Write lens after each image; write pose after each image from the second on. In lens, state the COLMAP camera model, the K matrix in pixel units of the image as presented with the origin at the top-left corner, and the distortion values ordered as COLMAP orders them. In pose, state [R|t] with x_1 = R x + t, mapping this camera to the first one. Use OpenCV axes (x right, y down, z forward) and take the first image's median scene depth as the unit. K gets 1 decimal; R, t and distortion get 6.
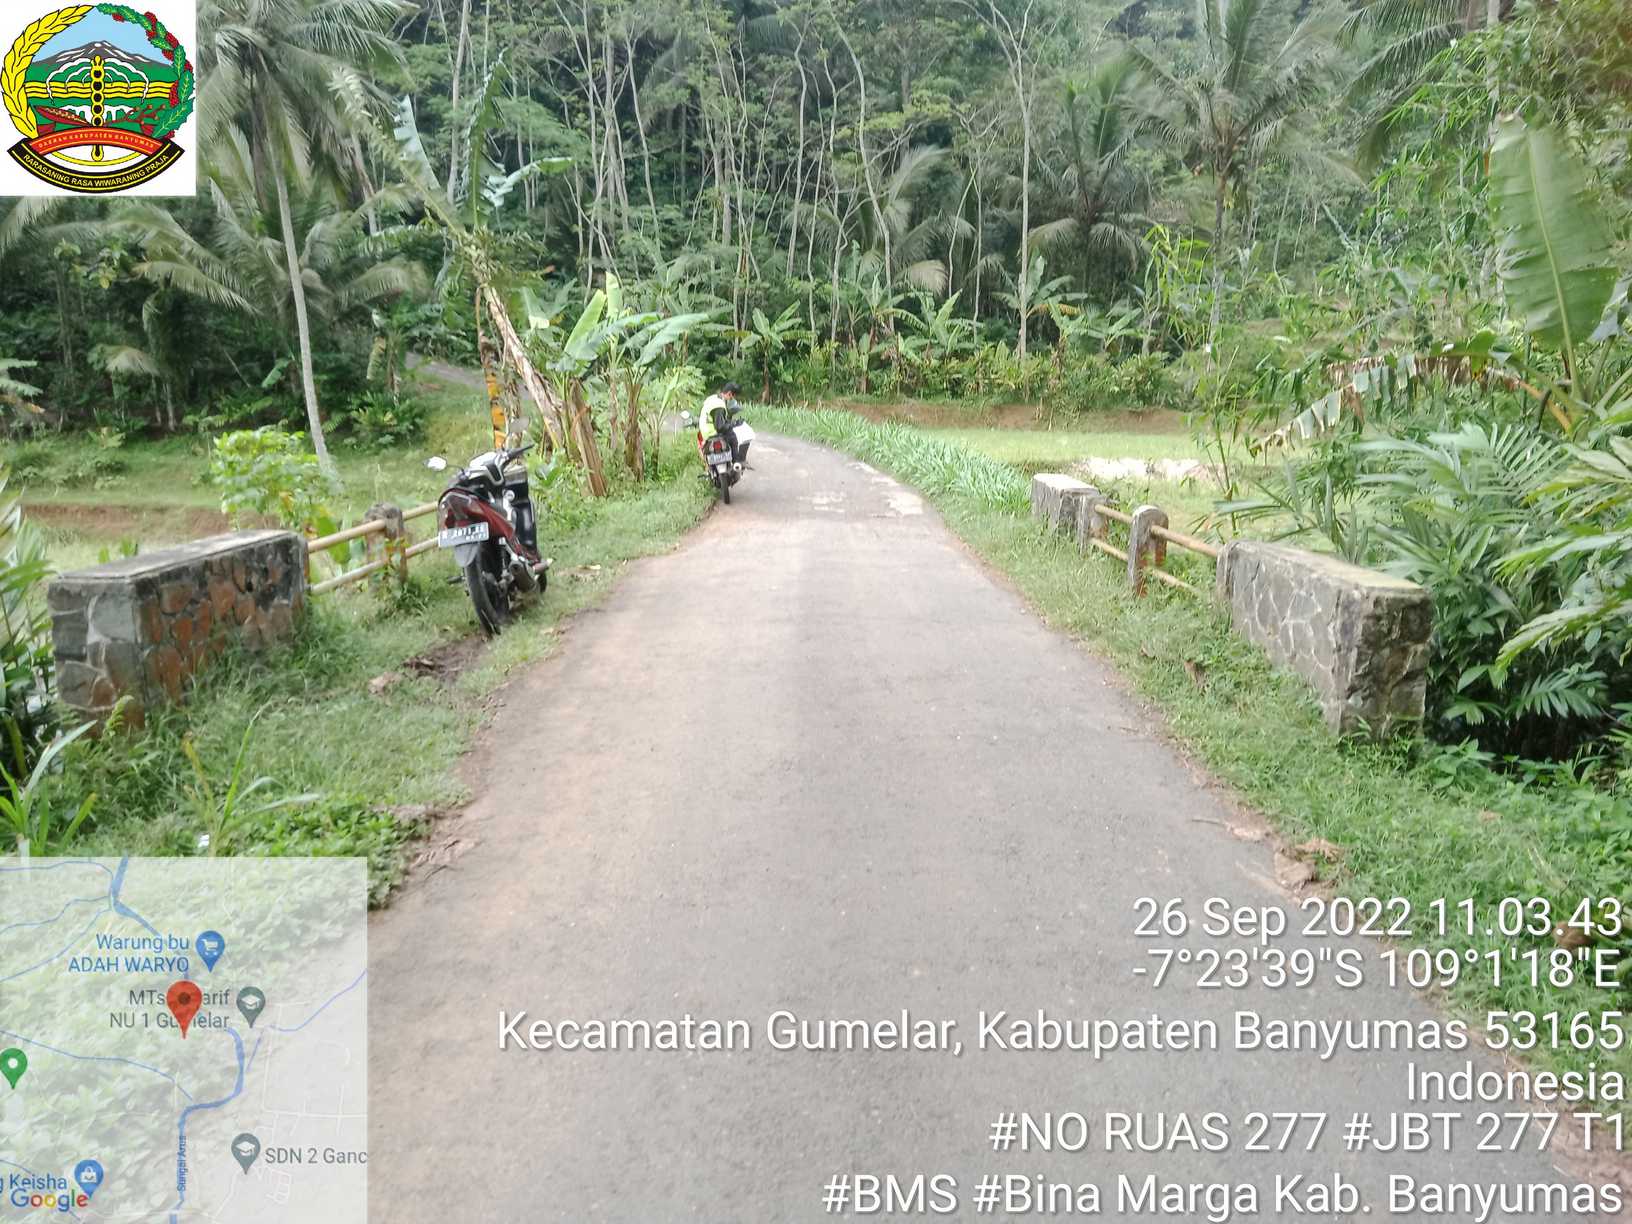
lens RADIAL K [[1161.4, 0, 824.3], [0, 1161.4, 607.2], [0, 0, 1]] dist [0.001514, 0.005558]
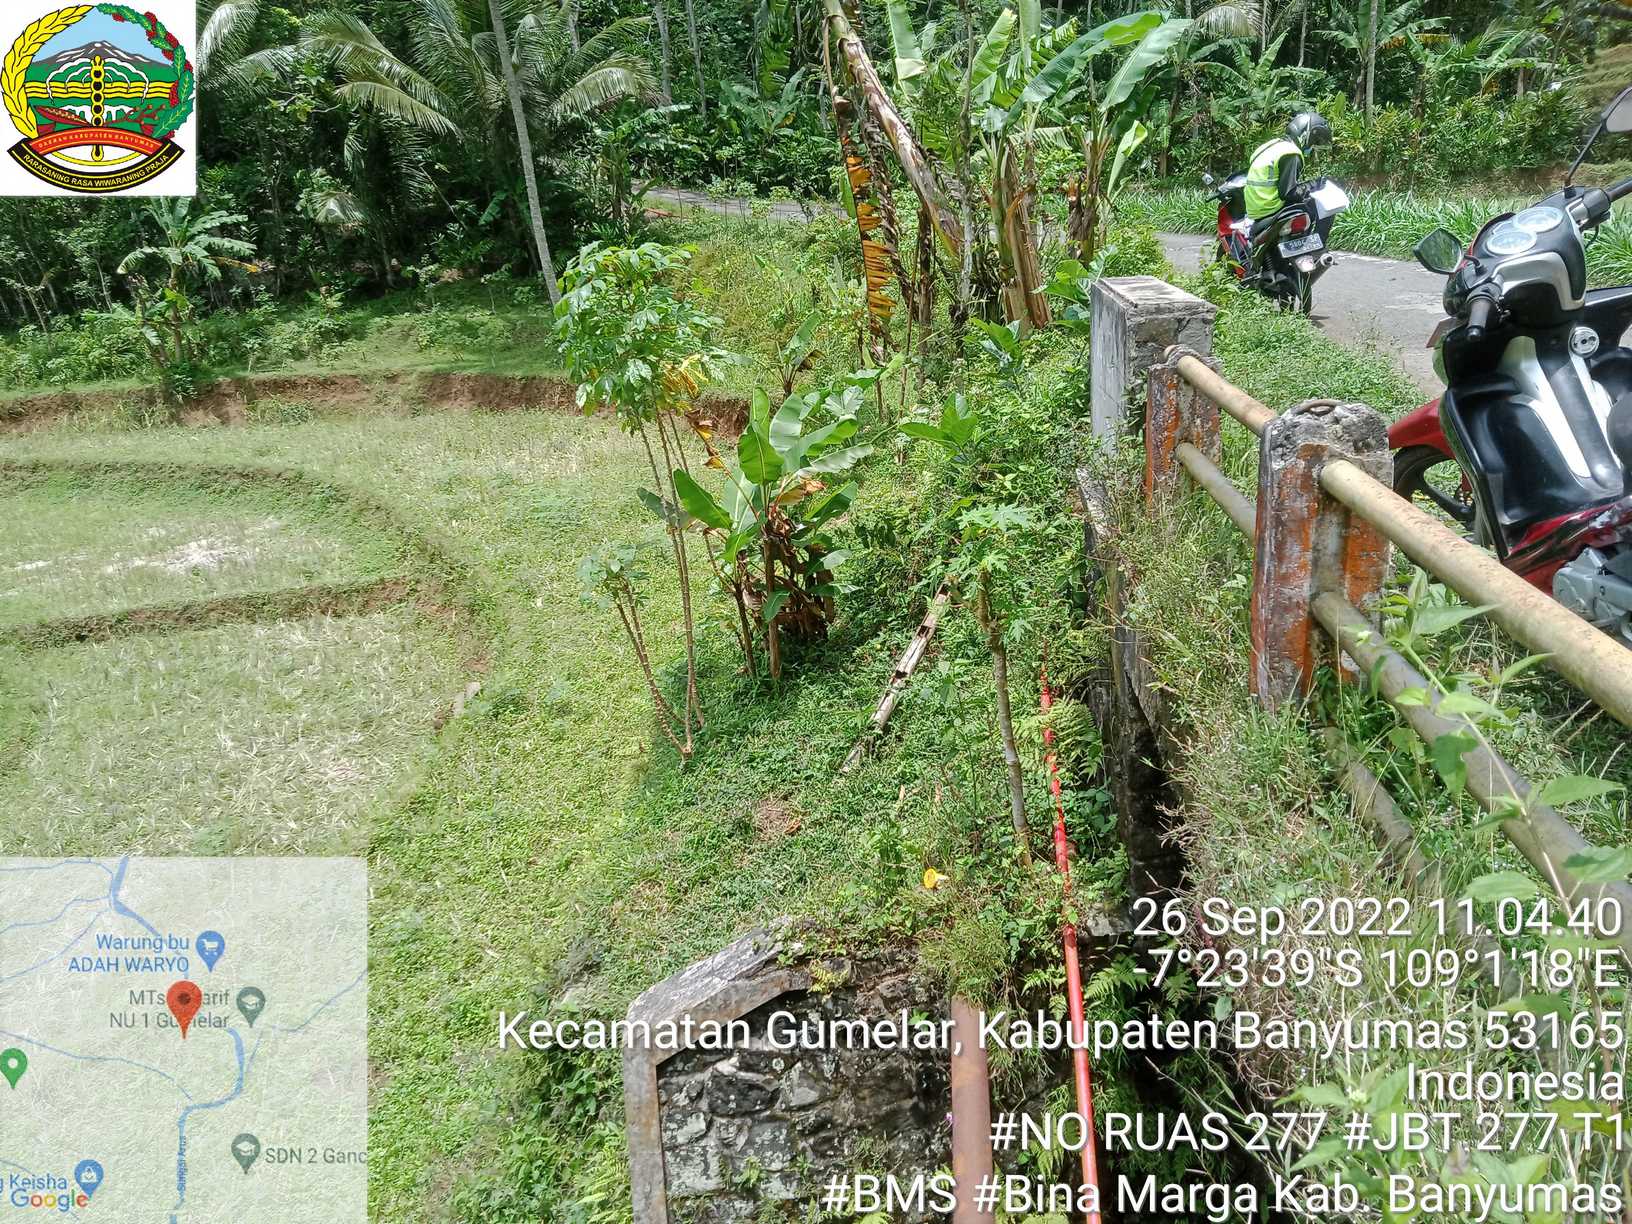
lens RADIAL K [[1161.4, 0, 801.9], [0, 1161.4, 612.6], [0, 0, 1]] dist [0.001514, 0.005558]
pose [[0.983992, -0.024755, -0.176485, -0.104351], [0.051163, 0.987858, 0.146692, -0.019386], [0.170711, -0.153373, 0.973311, 0.154373]]
